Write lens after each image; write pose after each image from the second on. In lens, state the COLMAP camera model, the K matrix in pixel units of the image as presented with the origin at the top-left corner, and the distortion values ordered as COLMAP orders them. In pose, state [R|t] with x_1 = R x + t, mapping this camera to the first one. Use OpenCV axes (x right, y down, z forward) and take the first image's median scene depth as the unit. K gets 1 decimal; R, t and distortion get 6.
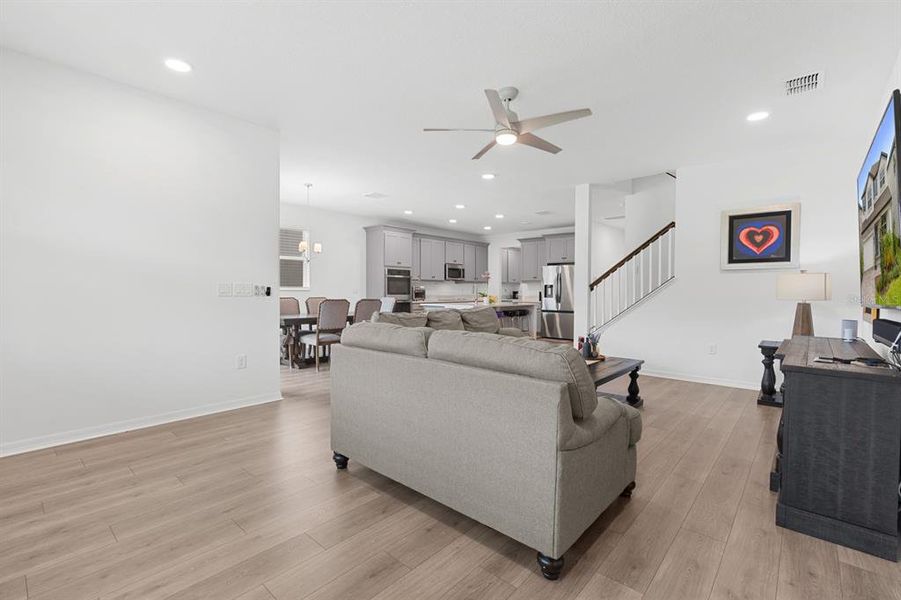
lens RADIAL K [[401.1, 0, 449.3], [0, 401.1, 285.0], [0, 0, 1]] dist [0.021520, 0.000254]
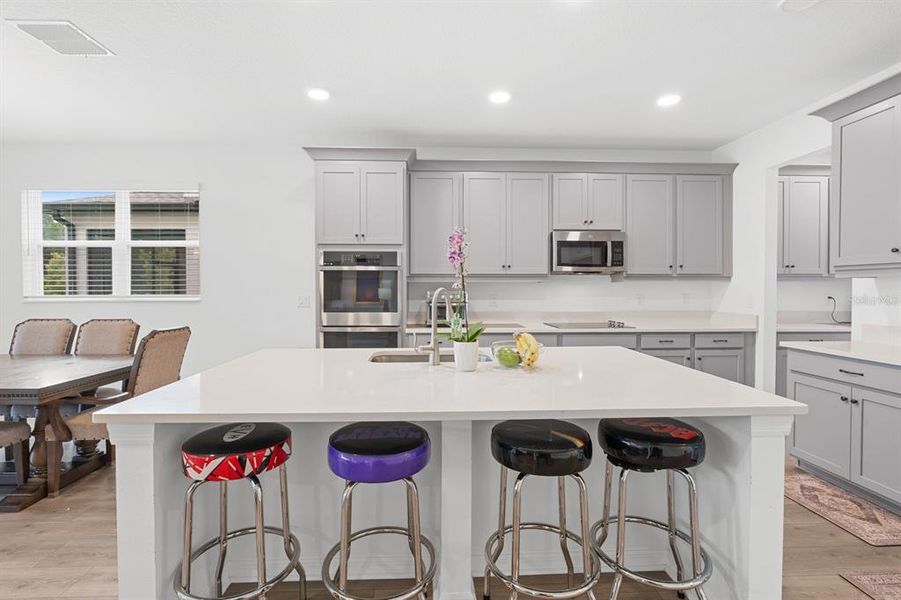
lens RADIAL K [[400.0, 0, 437.5], [0, 400.0, 293.0], [0, 0, 1]] dist [0.012907, -0.024489]
pose [[0.697137, 0.000235, -0.716938, 0.200136], [0.014386, 0.999794, 0.014316, -0.000519], [0.716794, -0.020294, 0.696990, 0.680833]]
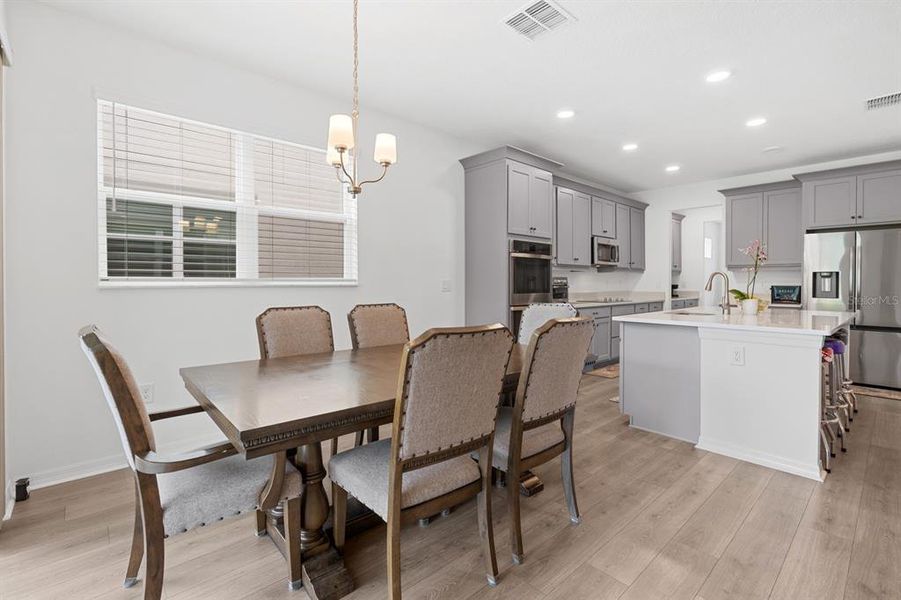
lens RADIAL K [[410.0, 0, 451.0], [0, 410.0, 289.4], [0, 0, 1]] dist [-0.002605, -0.000181]
pose [[0.994708, -0.003448, -0.102688, -0.153609], [0.006348, 0.999590, 0.027926, 0.004083], [0.102550, -0.028431, 0.994322, 0.432006]]
